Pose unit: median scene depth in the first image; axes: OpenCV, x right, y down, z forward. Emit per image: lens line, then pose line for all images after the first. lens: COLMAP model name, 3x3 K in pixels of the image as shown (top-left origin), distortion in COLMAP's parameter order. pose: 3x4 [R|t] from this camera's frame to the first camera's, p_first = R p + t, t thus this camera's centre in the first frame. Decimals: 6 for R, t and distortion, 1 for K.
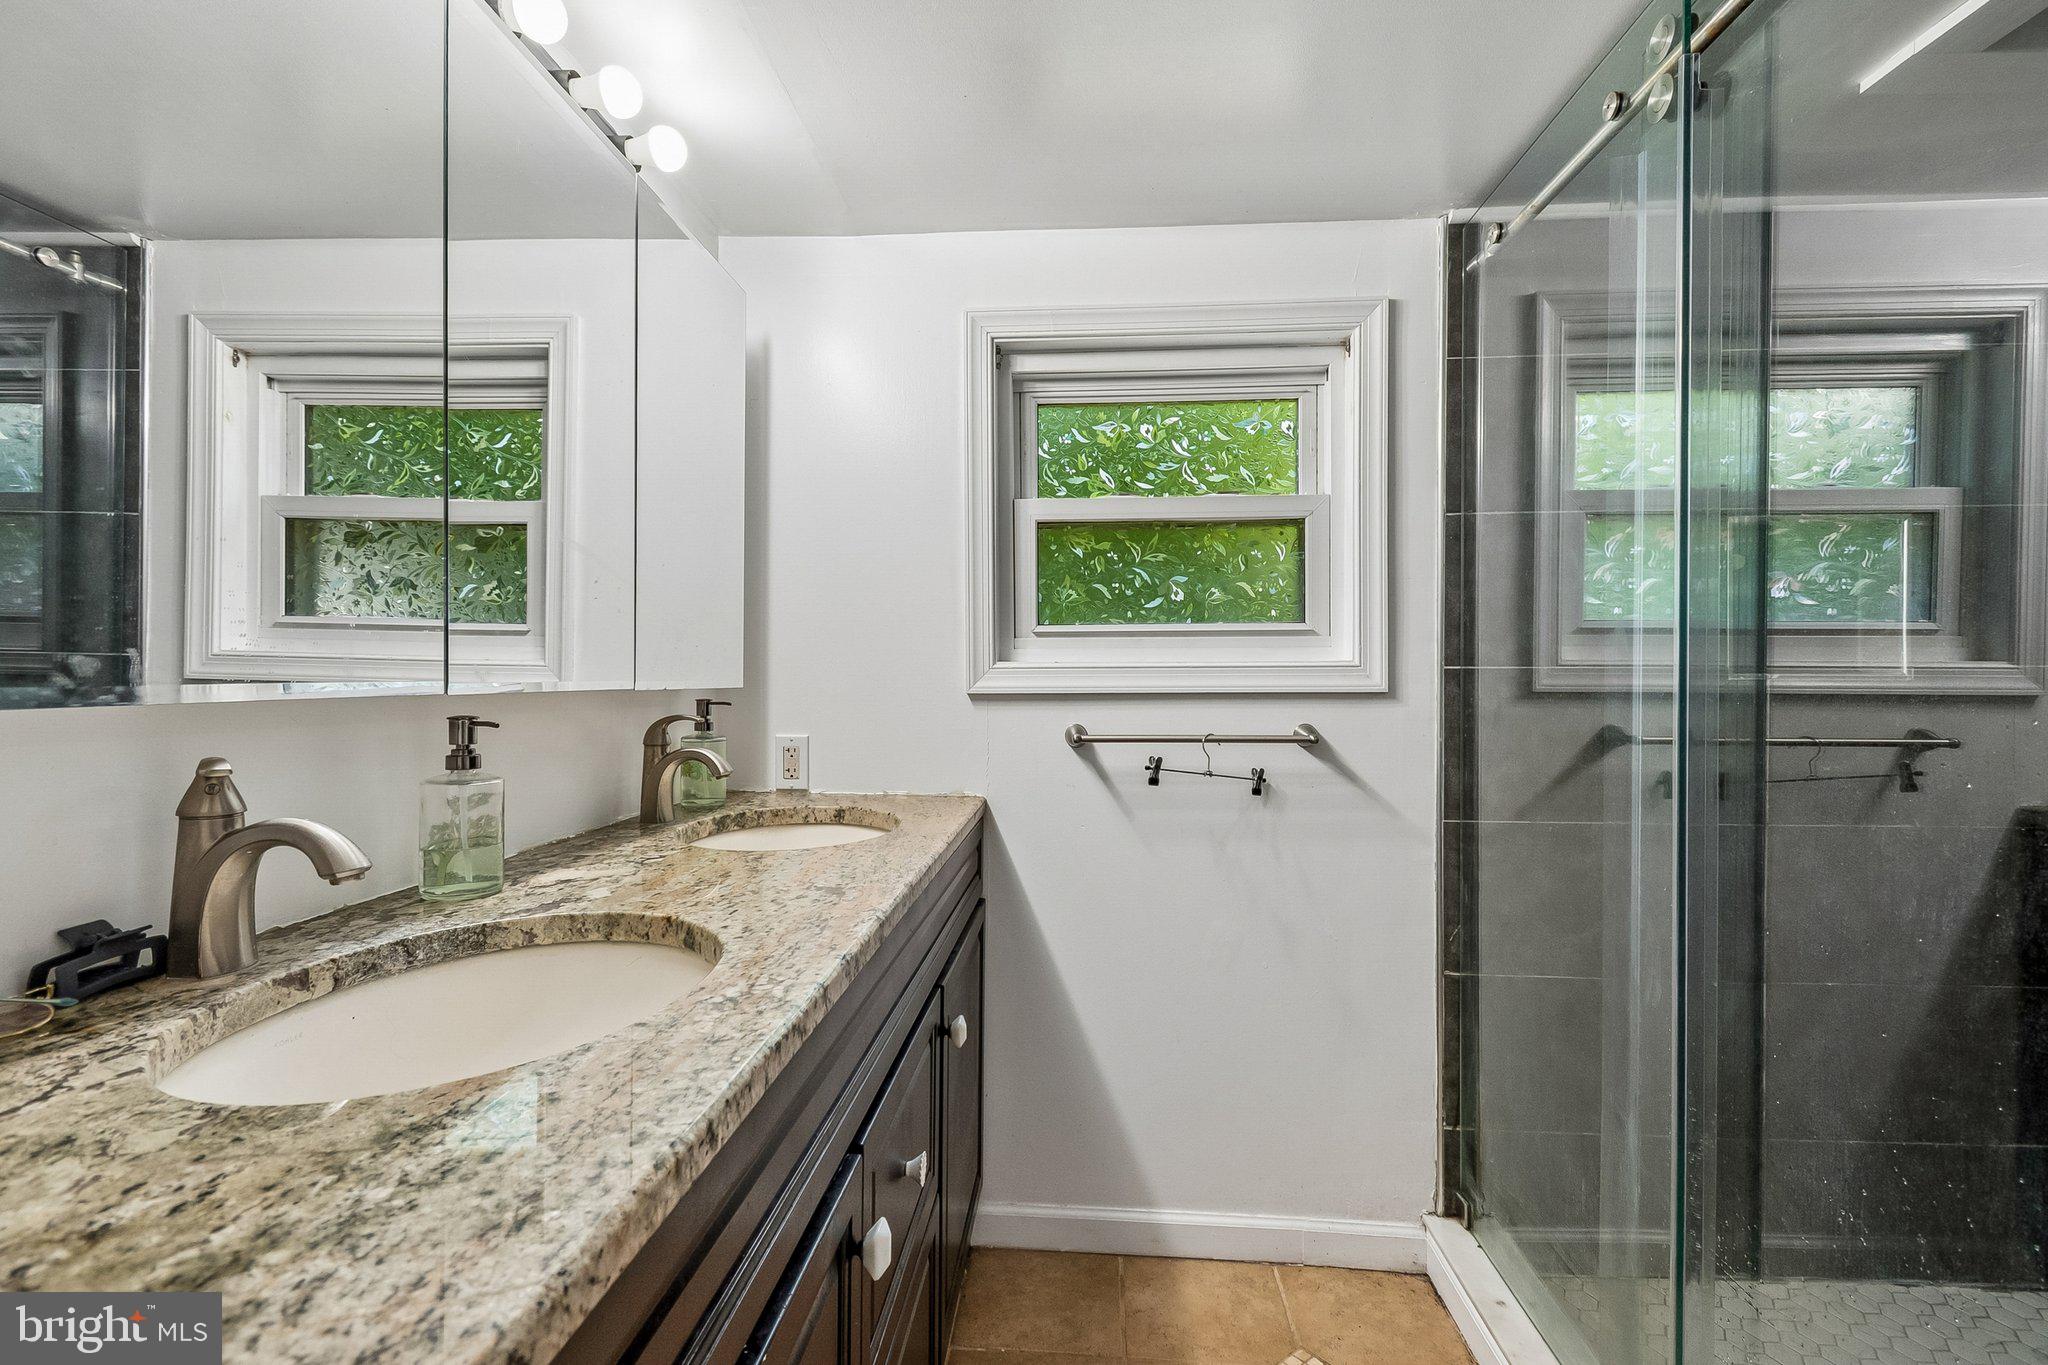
lens RADIAL K [[912.6, 0, 1025.2], [0, 912.6, 651.1], [0, 0, 1]] dist [0.001126, -0.001522]
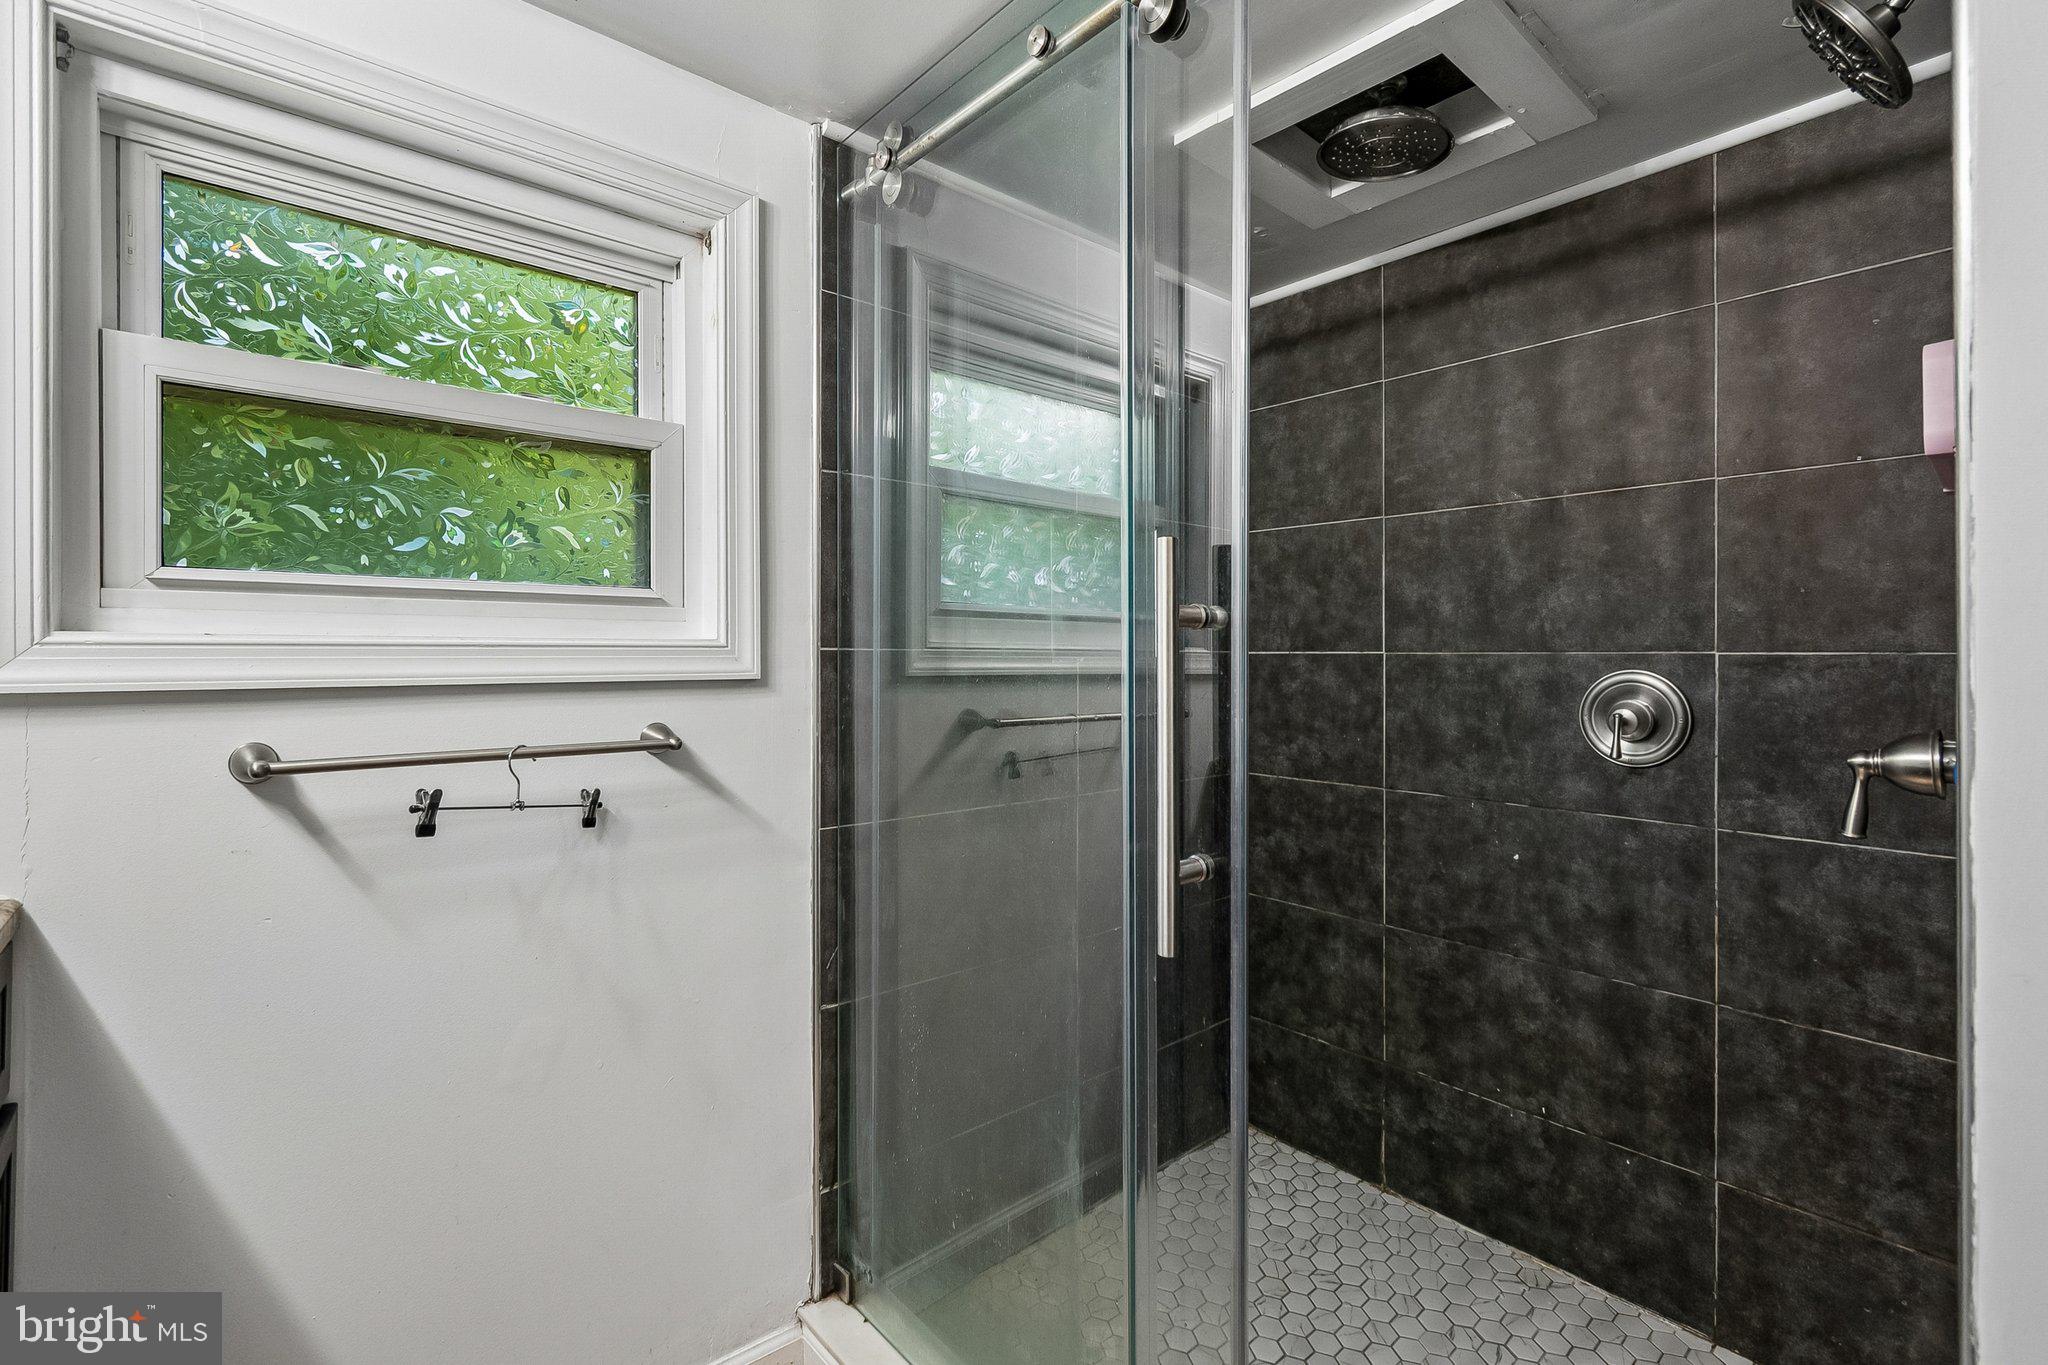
lens RADIAL K [[912.6, 0, 1025.2], [0, 912.6, 651.1], [0, 0, 1]] dist [0.001126, -0.001522]
pose [[0.696732, 0.007463, 0.717293, -0.017689], [-0.017595, 0.999823, 0.006689, 0.010060], [-0.717116, -0.017282, 0.696740, 0.252696]]
